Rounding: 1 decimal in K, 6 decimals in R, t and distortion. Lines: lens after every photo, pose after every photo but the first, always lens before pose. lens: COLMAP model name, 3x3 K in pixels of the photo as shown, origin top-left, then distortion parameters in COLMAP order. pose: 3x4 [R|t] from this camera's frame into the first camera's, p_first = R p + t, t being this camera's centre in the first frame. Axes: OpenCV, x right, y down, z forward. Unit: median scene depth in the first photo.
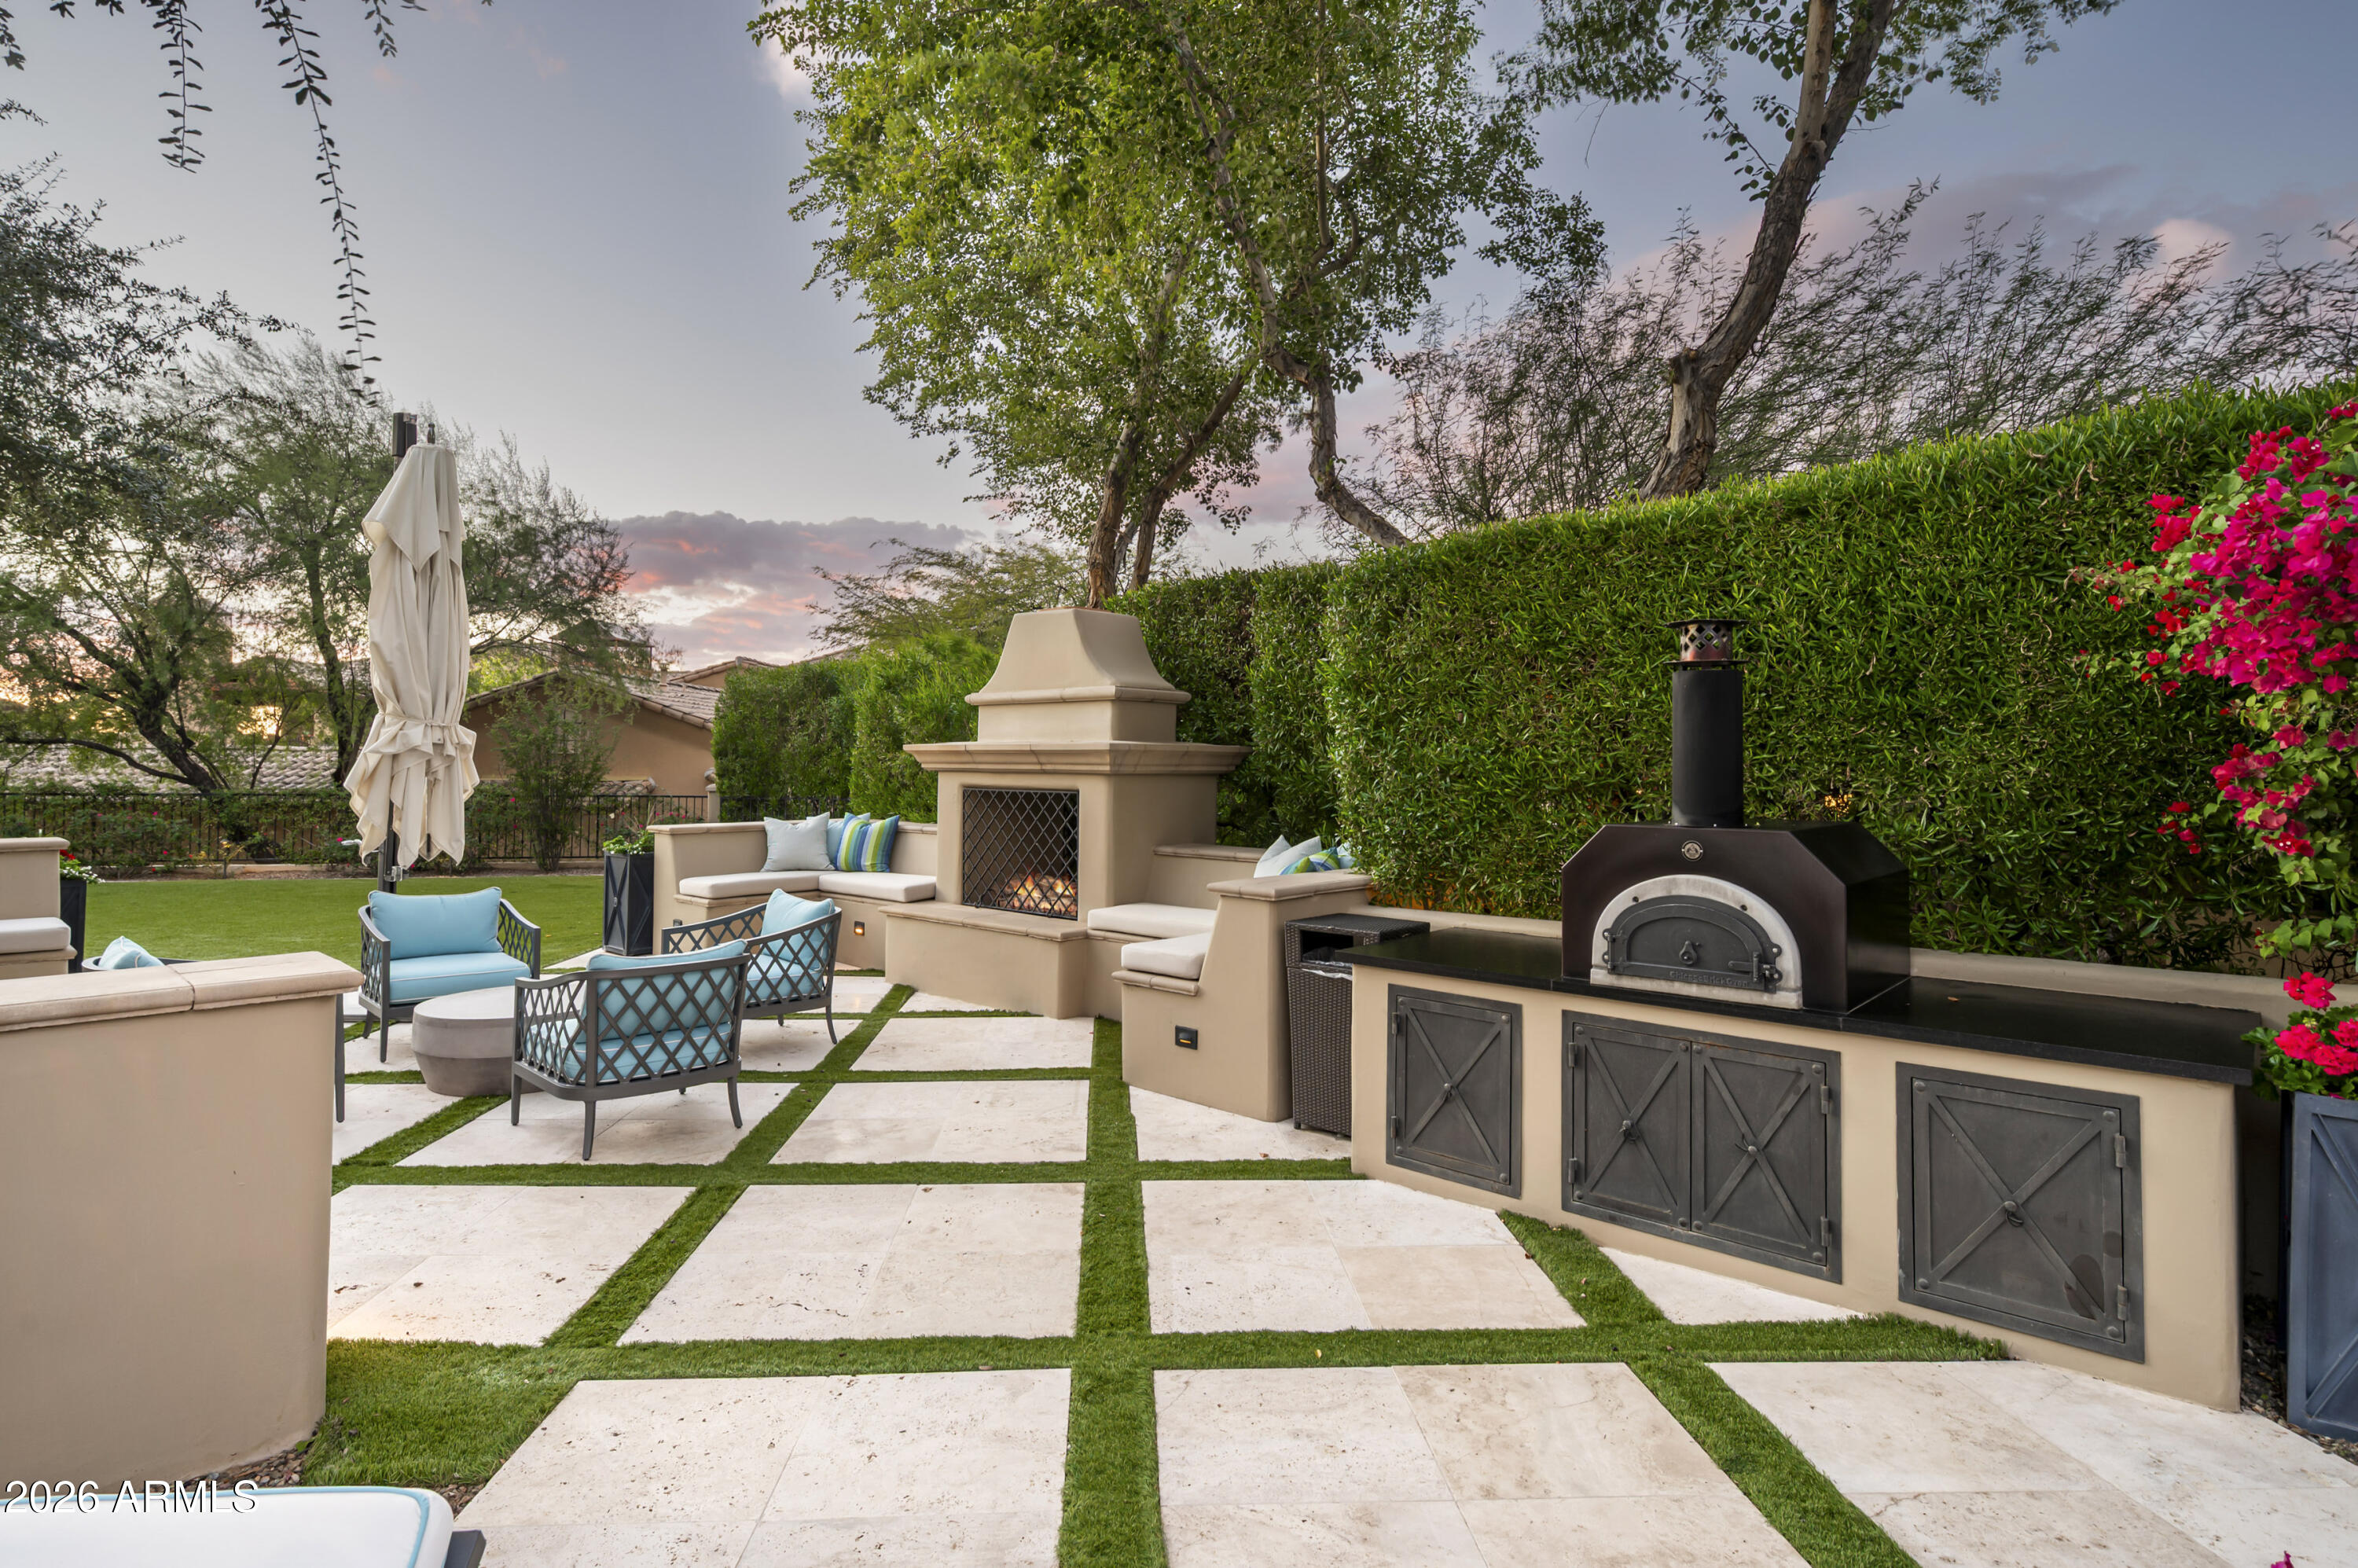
lens RADIAL K [[1286.4, 0, 1177.6], [0, 1286.4, 759.0], [0, 0, 1]] dist [0.006948, -0.000017]
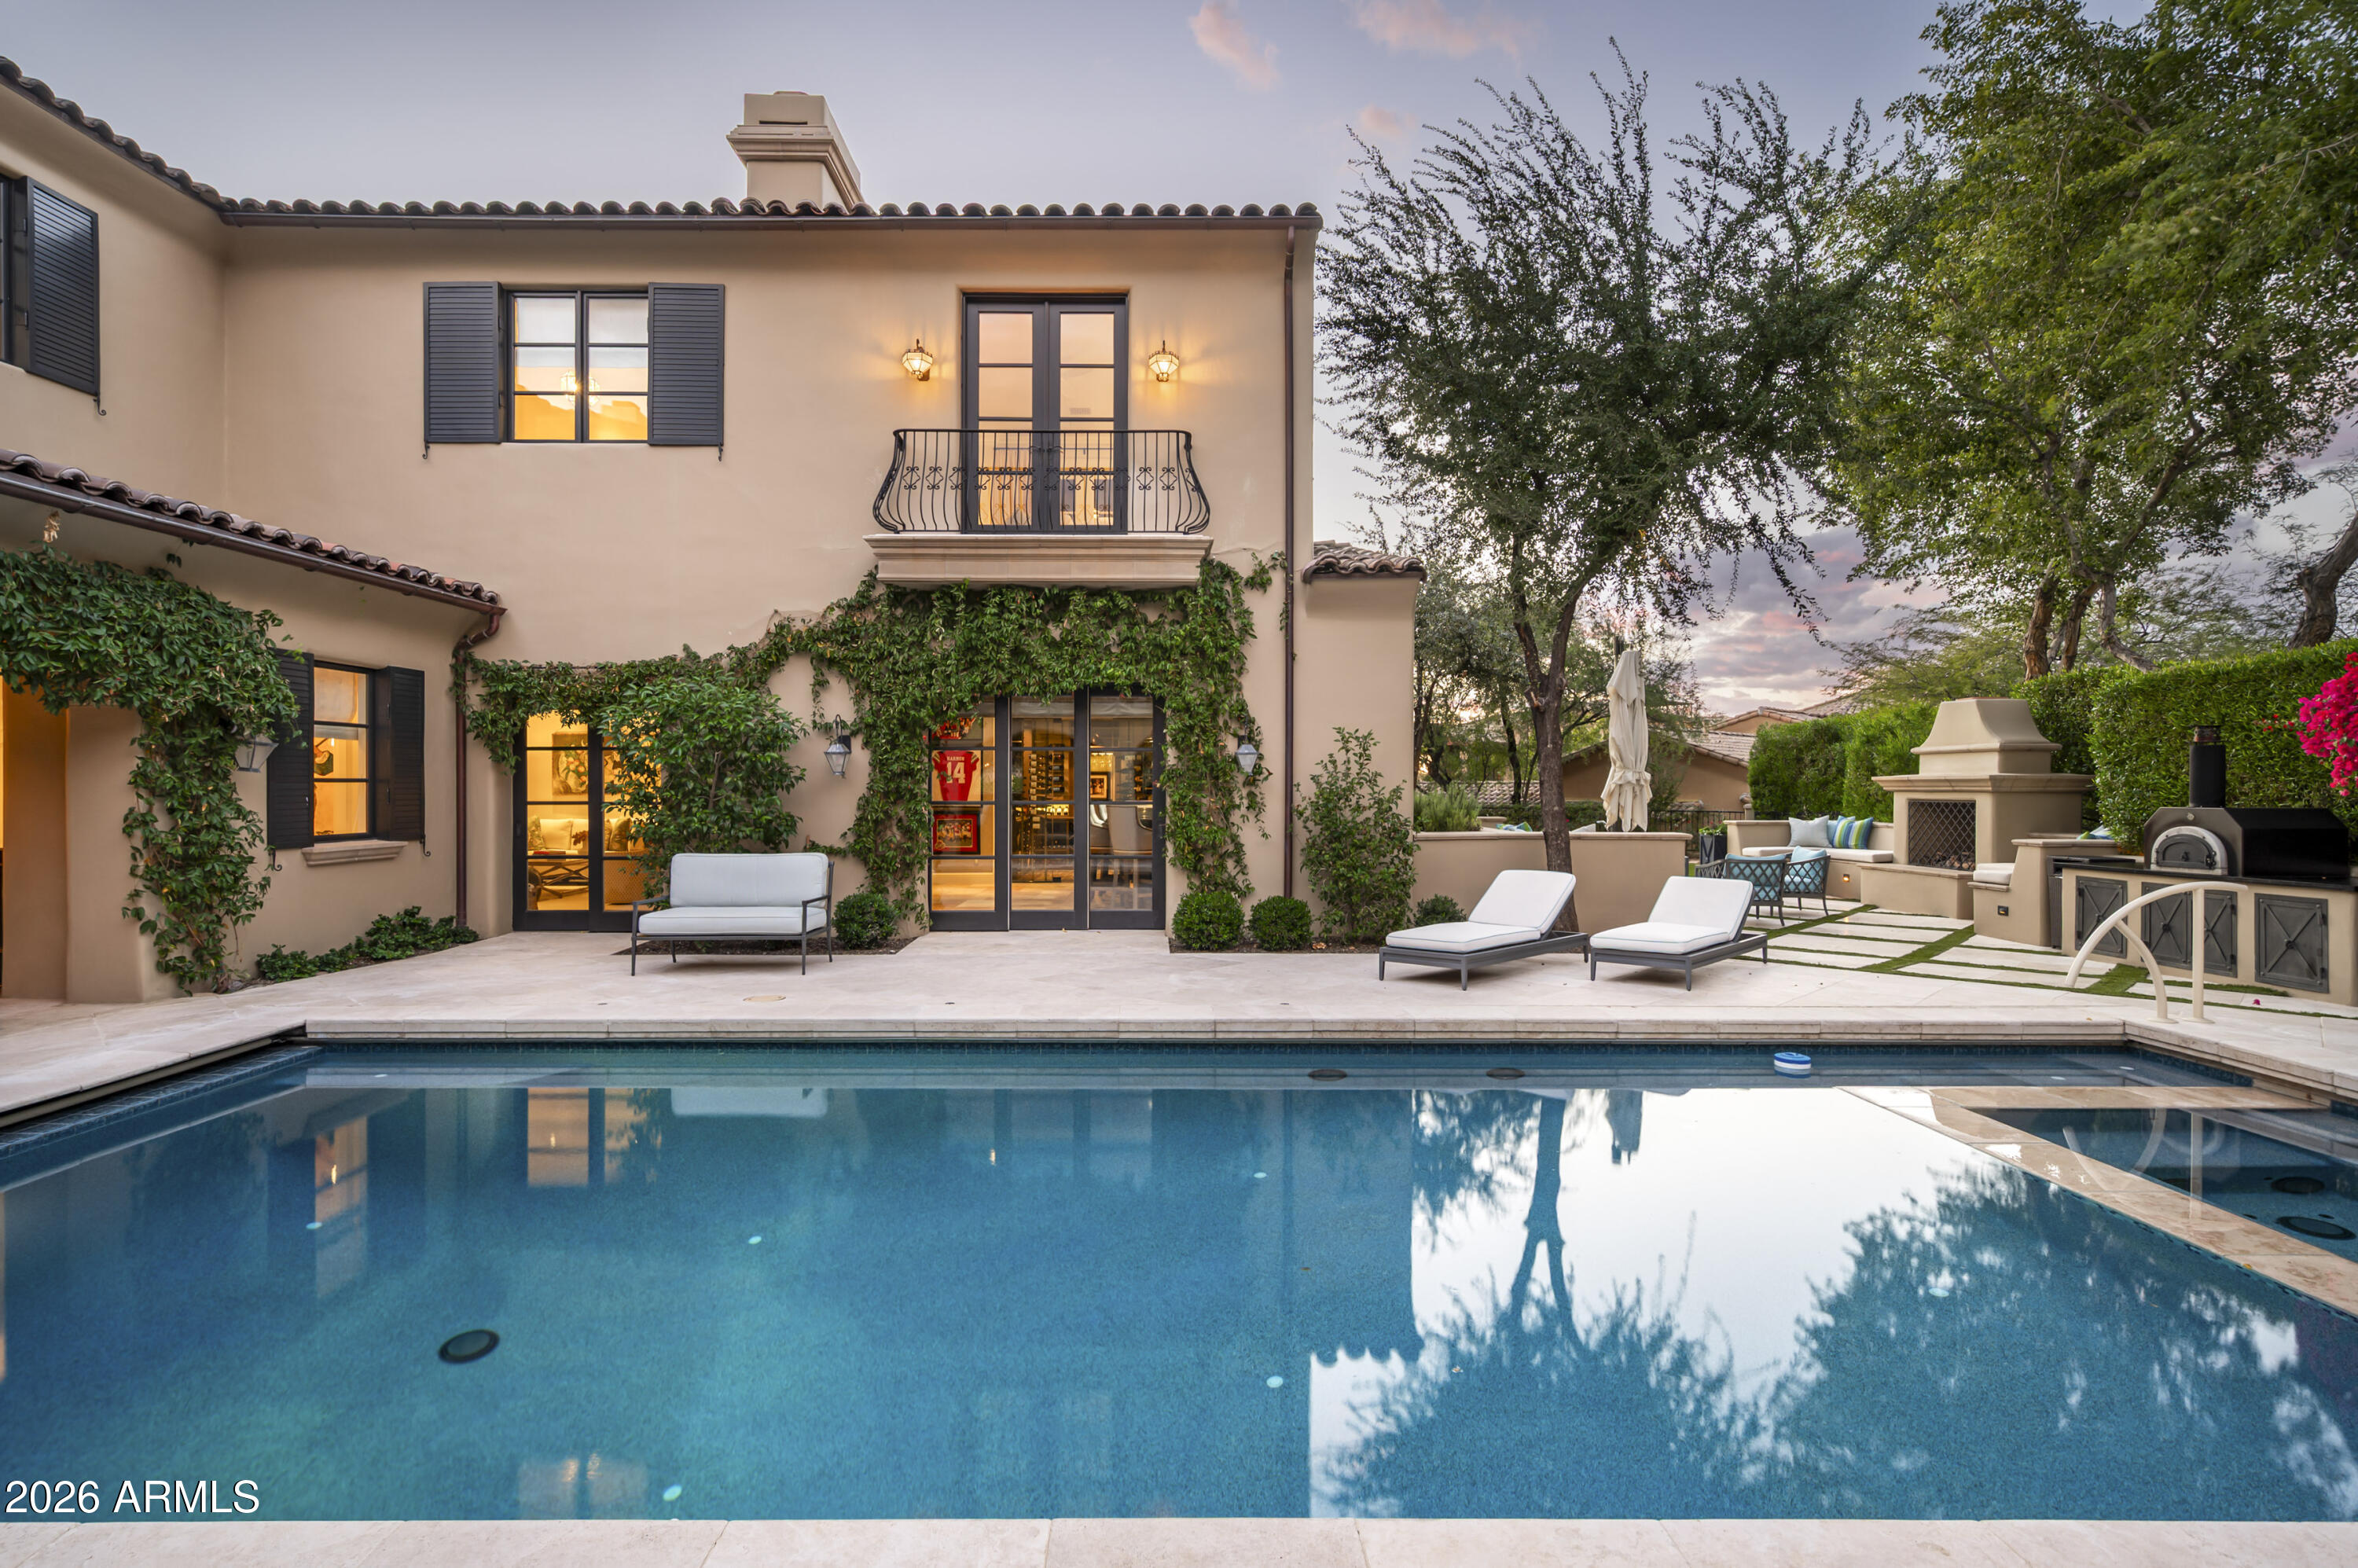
lens RADIAL K [[1168.7, 0, 1177.4], [0, 1168.7, 772.8], [0, 0, 1]] dist [0.003324, 0.000752]
pose [[0.706902, -0.015221, -0.707148, 0.274960], [0.005208, 0.999853, -0.016315, 0.005134], [0.707293, 0.007850, 0.706877, -0.902156]]
